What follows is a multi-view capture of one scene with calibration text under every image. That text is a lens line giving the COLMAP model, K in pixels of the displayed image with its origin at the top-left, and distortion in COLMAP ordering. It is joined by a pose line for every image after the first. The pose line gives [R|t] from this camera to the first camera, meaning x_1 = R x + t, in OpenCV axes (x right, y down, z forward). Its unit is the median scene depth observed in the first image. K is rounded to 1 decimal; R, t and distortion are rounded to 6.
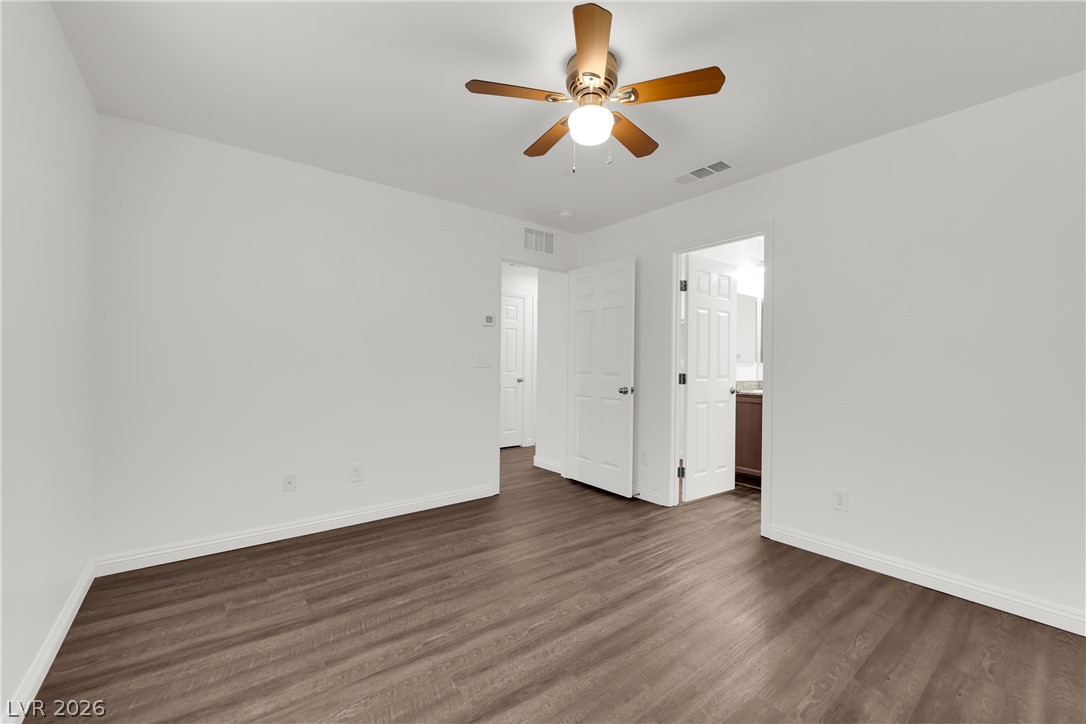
lens RADIAL K [[437.7, 0, 538.9], [0, 437.7, 363.5], [0, 0, 1]] dist [-0.008530, -0.004289]
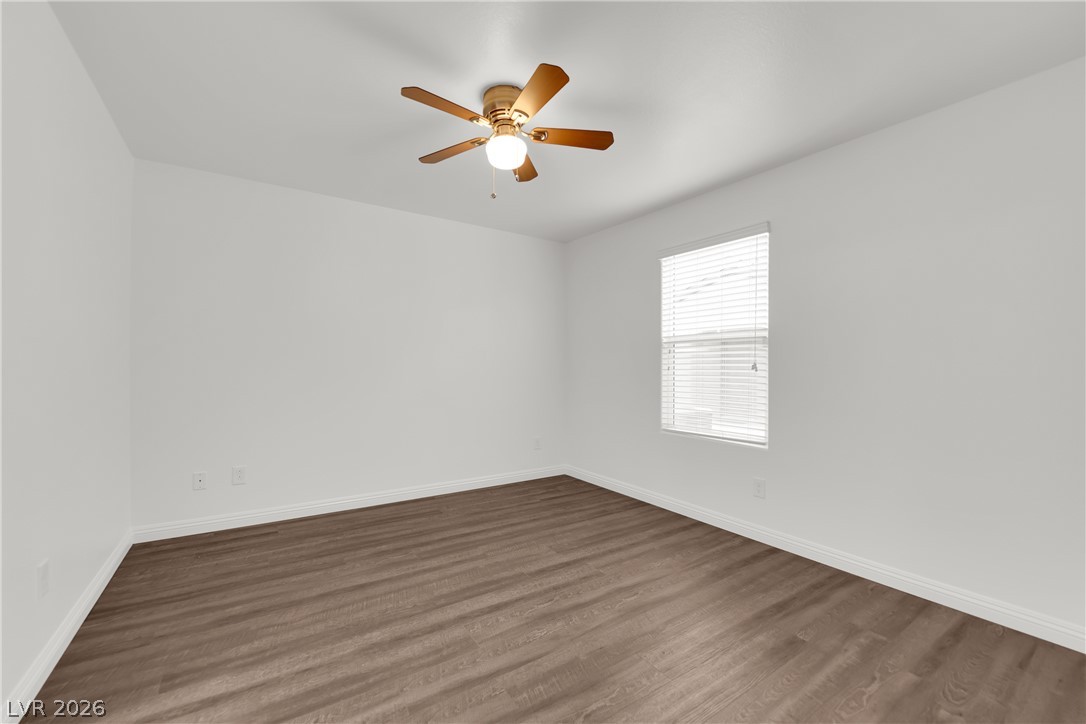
lens RADIAL K [[437.7, 0, 538.9], [0, 437.7, 363.5], [0, 0, 1]] dist [-0.008530, -0.004289]
pose [[-0.997275, -0.019742, 0.071084, -0.052759], [-0.020220, 0.999777, -0.006018, -0.000234], [-0.070950, -0.007439, -0.997452, 2.074907]]
